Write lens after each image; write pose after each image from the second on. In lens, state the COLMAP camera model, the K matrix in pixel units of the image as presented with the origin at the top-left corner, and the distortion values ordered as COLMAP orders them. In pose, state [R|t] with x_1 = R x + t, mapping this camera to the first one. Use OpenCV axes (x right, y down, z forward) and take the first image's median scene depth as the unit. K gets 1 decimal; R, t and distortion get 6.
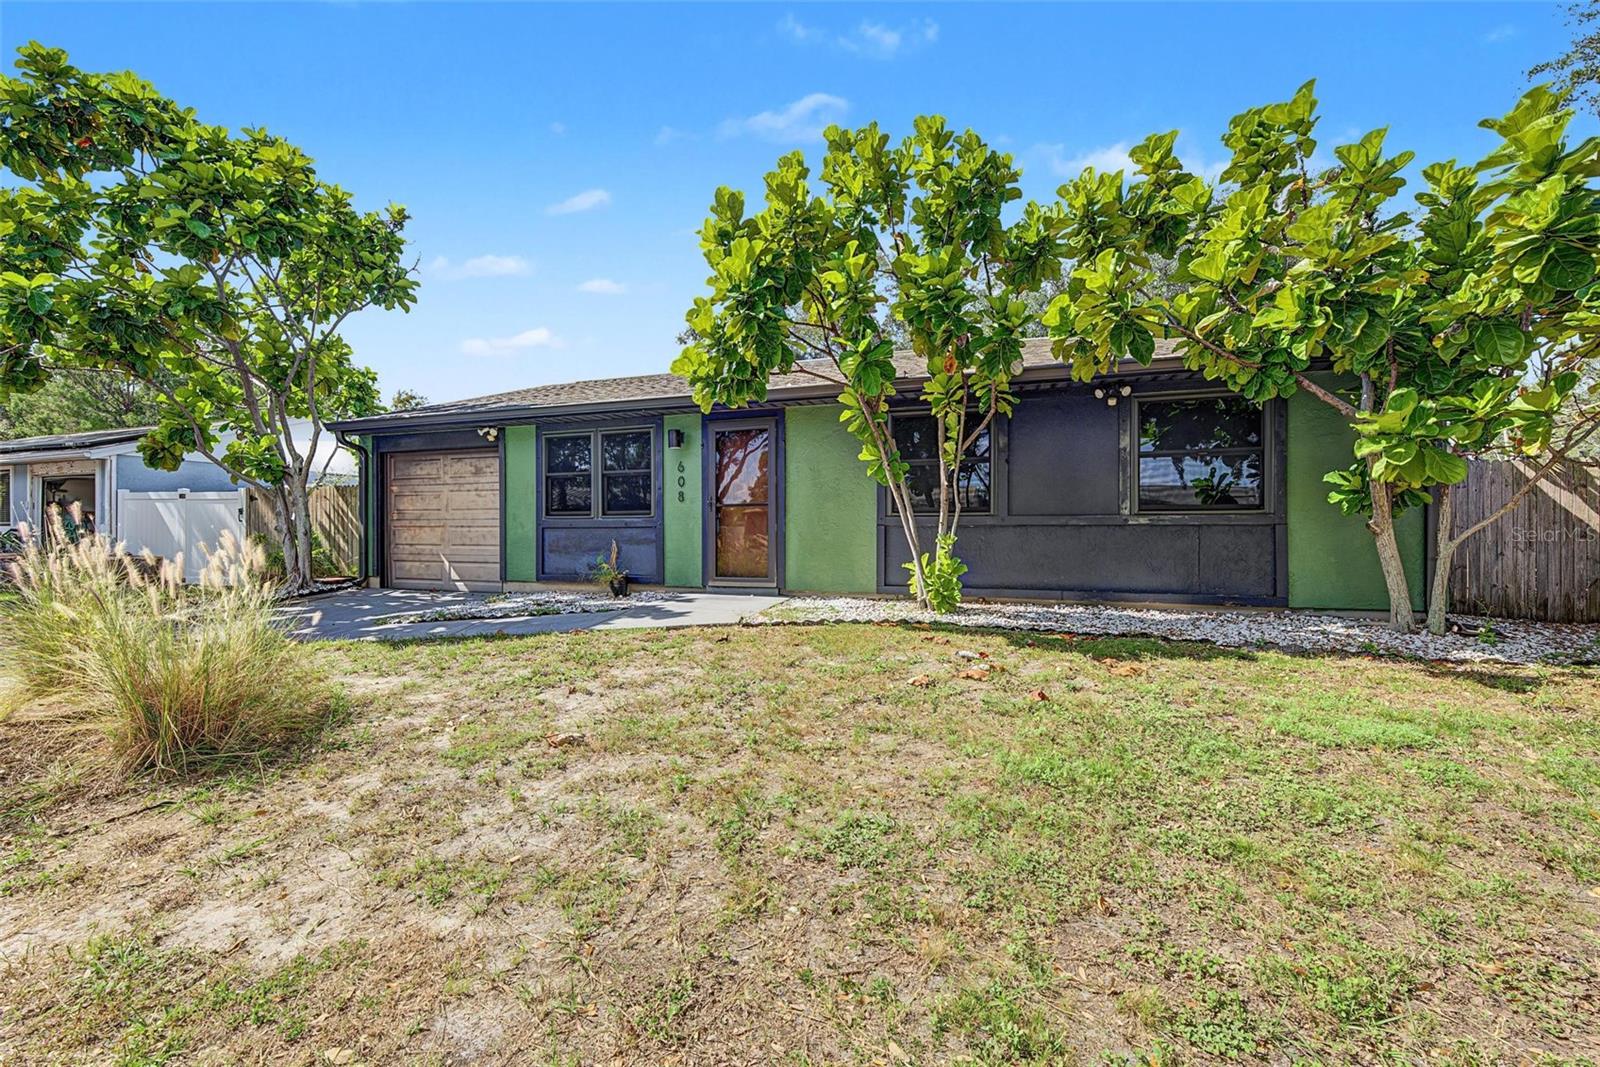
lens RADIAL K [[664.2, 0, 812.7], [0, 664.2, 536.1], [0, 0, 1]] dist [-0.002106, 0.000113]
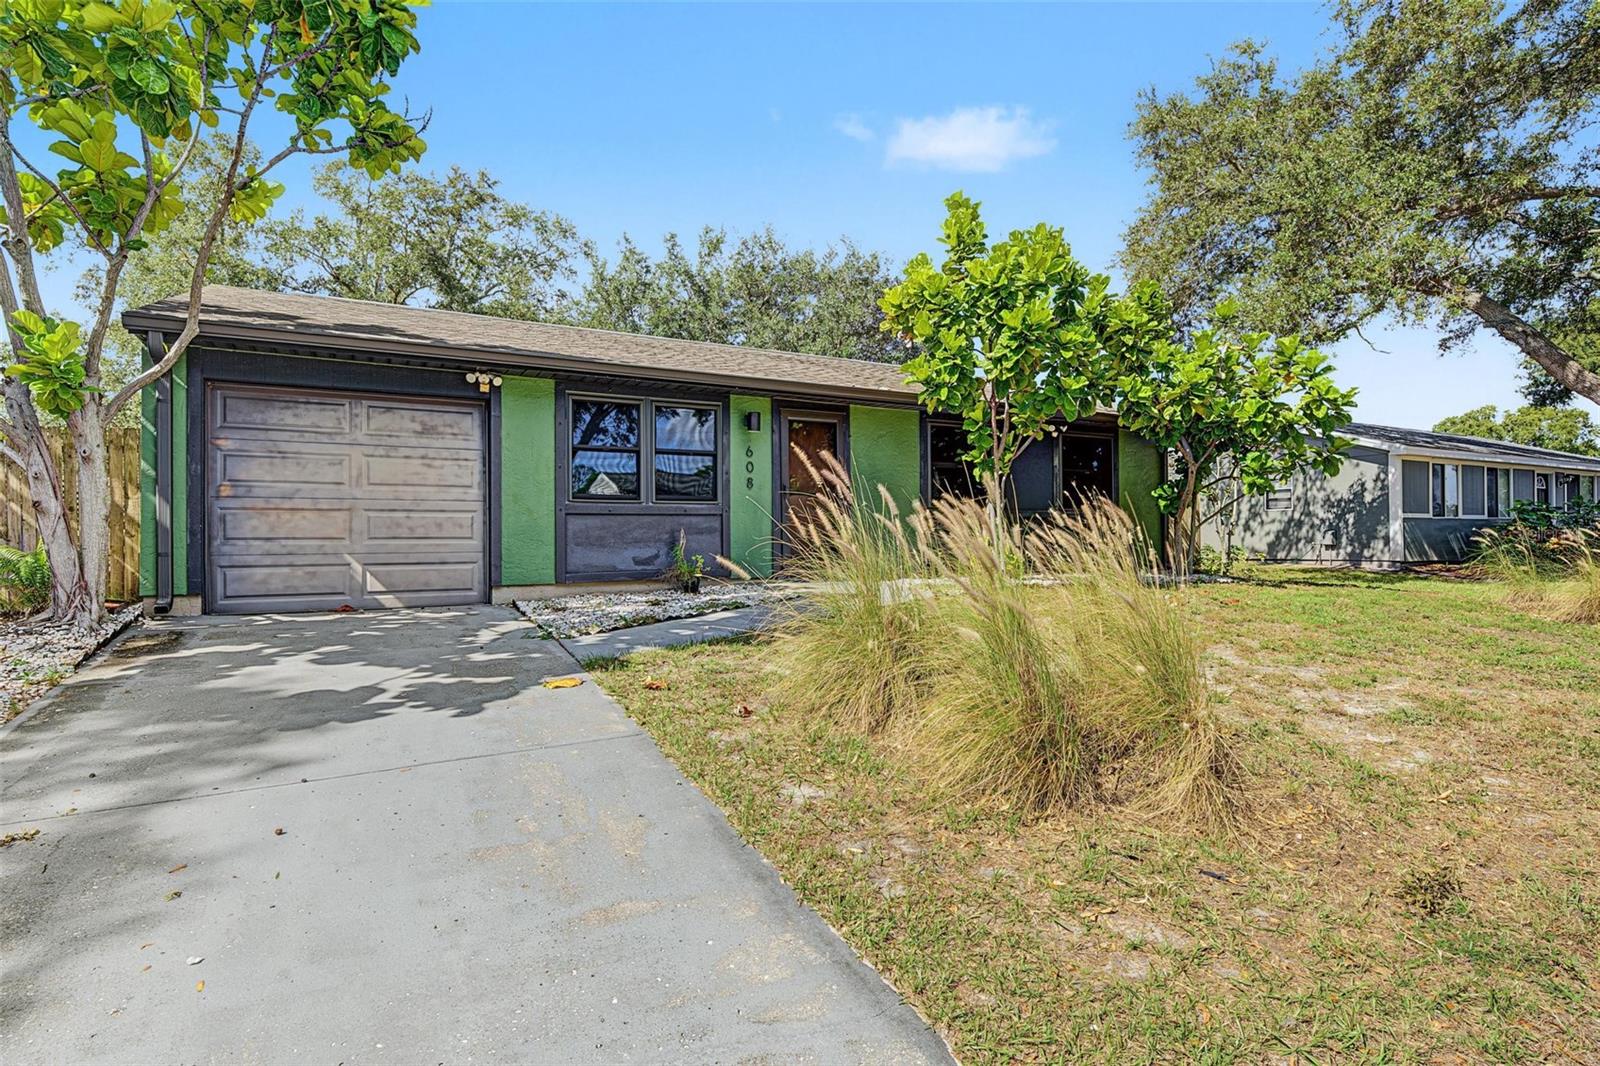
lens RADIAL K [[790.3, 0, 804.6], [0, 790.3, 533.2], [0, 0, 1]] dist [0.004959, -0.000362]
pose [[0.668182, 0.000786, 0.743998, -0.972081], [0.012291, 0.999851, -0.012095, 0.026540], [-0.743897, 0.017226, 0.668073, 0.186869]]
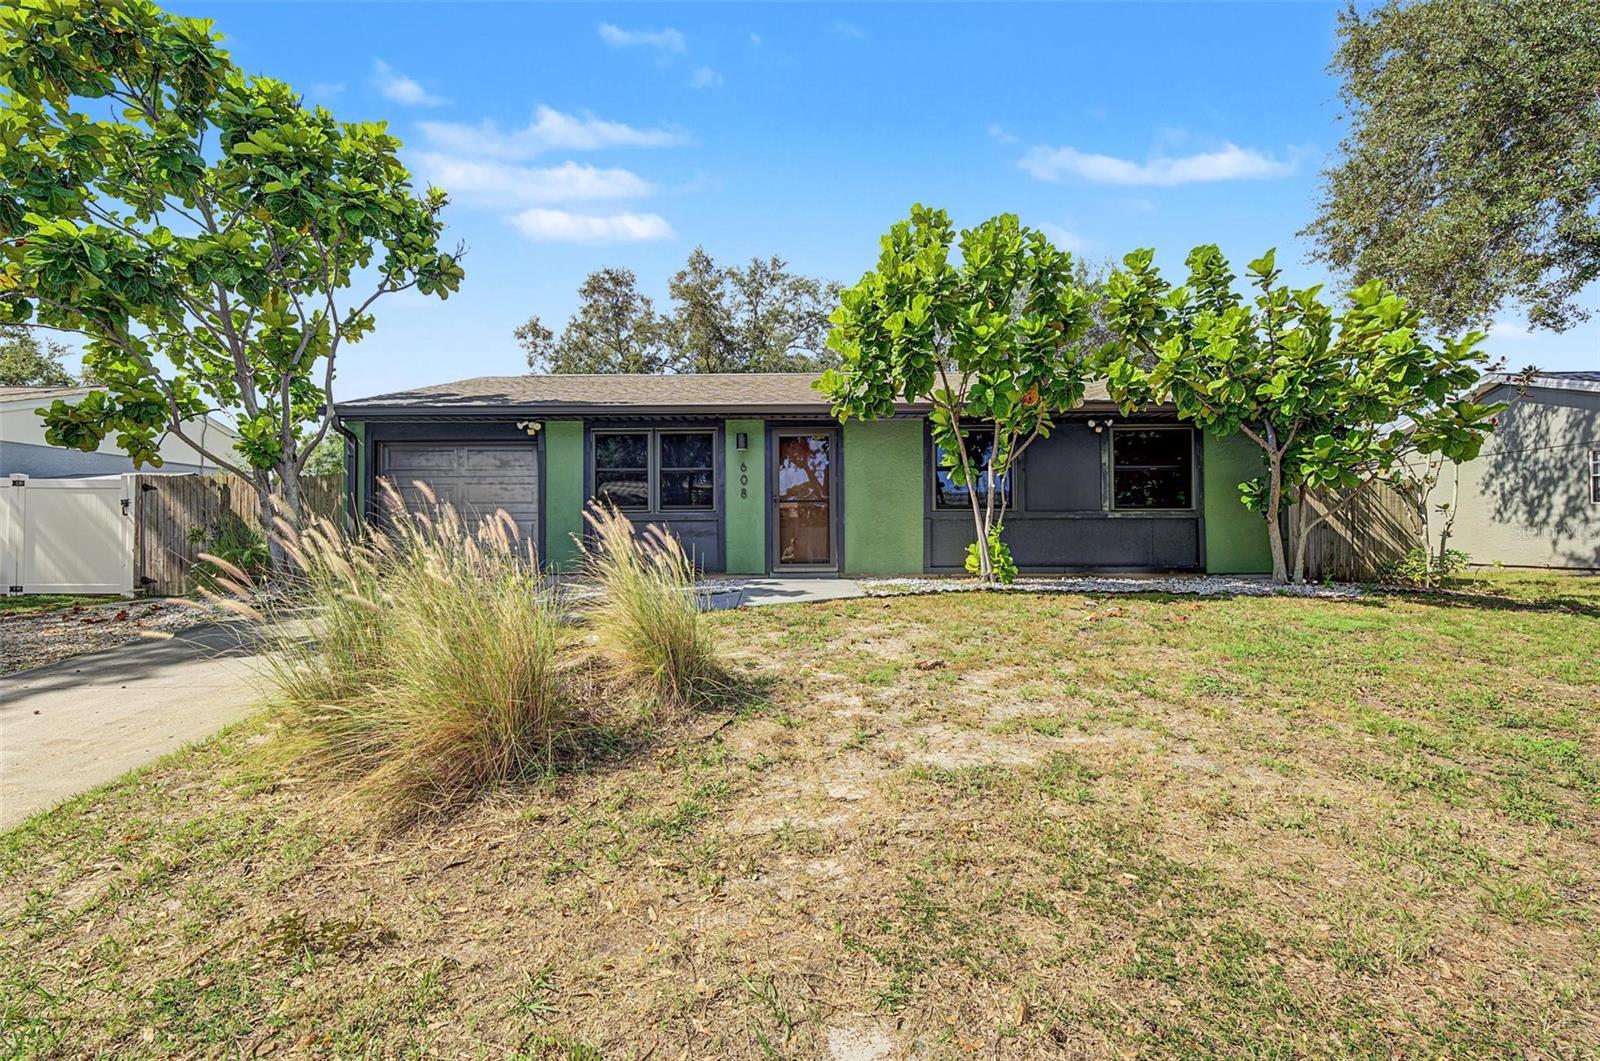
lens RADIAL K [[664.2, 0, 804.7], [0, 664.2, 529.9], [0, 0, 1]] dist [-0.002106, 0.000113]
pose [[0.946236, 0.001091, 0.323476, -0.456110], [0.005689, 0.999784, -0.020014, 0.024938], [-0.323428, 0.020779, 0.946025, -0.088117]]
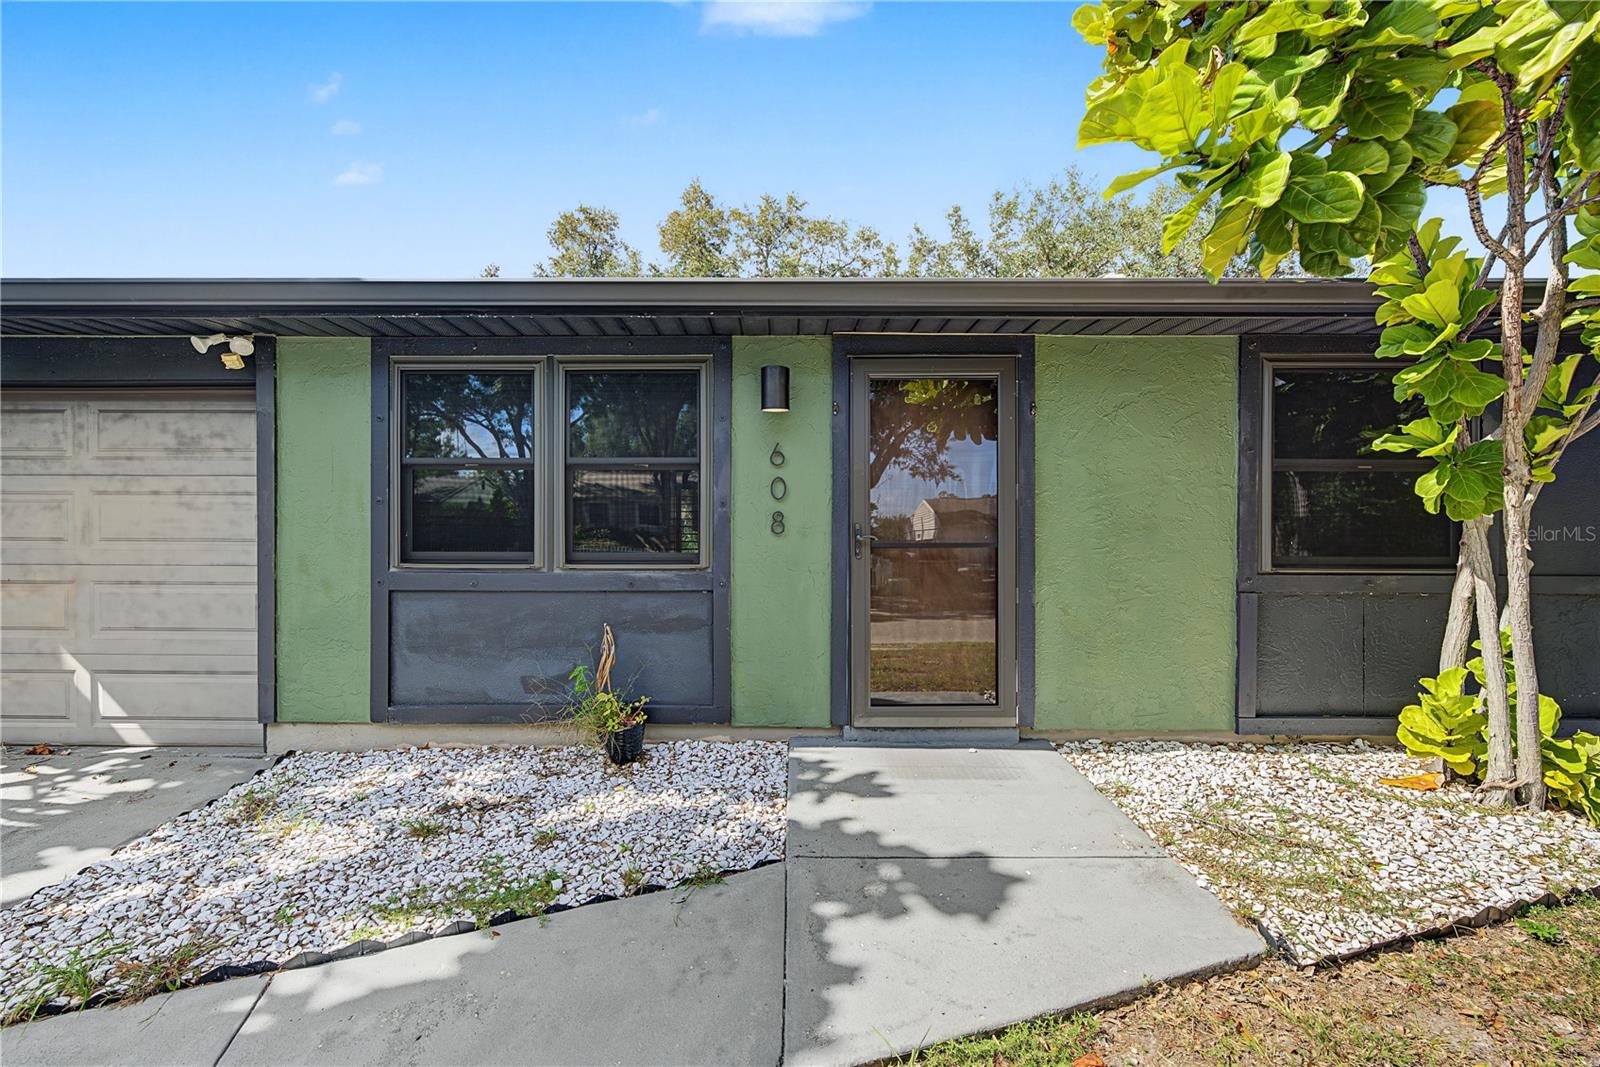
lens RADIAL K [[664.2, 0, 803.1], [0, 664.2, 533.5], [0, 0, 1]] dist [-0.002106, 0.000113]
pose [[0.947670, 0.002278, 0.319243, -0.317853], [-0.002357, 0.999997, -0.000138, -0.051872], [-0.319242, -0.000622, 0.947673, 0.571586]]
